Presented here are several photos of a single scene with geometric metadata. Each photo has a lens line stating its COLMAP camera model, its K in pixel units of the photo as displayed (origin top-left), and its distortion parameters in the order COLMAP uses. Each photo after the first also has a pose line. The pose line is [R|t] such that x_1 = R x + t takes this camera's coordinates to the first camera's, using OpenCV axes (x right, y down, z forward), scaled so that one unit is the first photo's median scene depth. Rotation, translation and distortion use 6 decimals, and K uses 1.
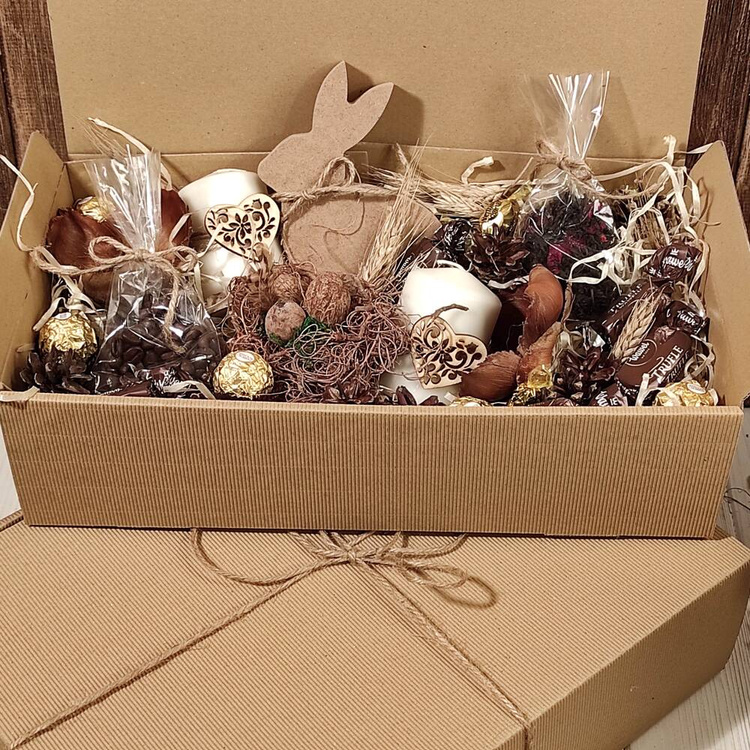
lens RADIAL K [[1353.0, 0, 375.0], [0, 1353.0, 375.0], [0, 0, 1]] dist [0.087128, -0.205712]
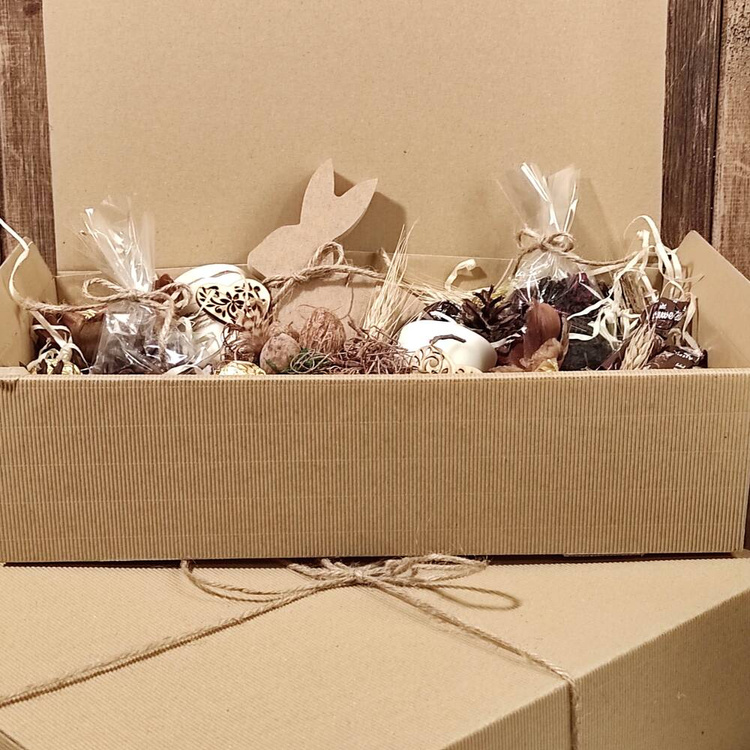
lens RADIAL K [[1353.0, 0, 375.0], [0, 1353.0, 375.0], [0, 0, 1]] dist [0.087128, -0.205712]
pose [[0.998547, -0.023263, 0.048615, -0.042862], [0.040104, 0.923328, -0.381913, 0.325716], [-0.036003, 0.383308, 0.922919, 0.090738]]
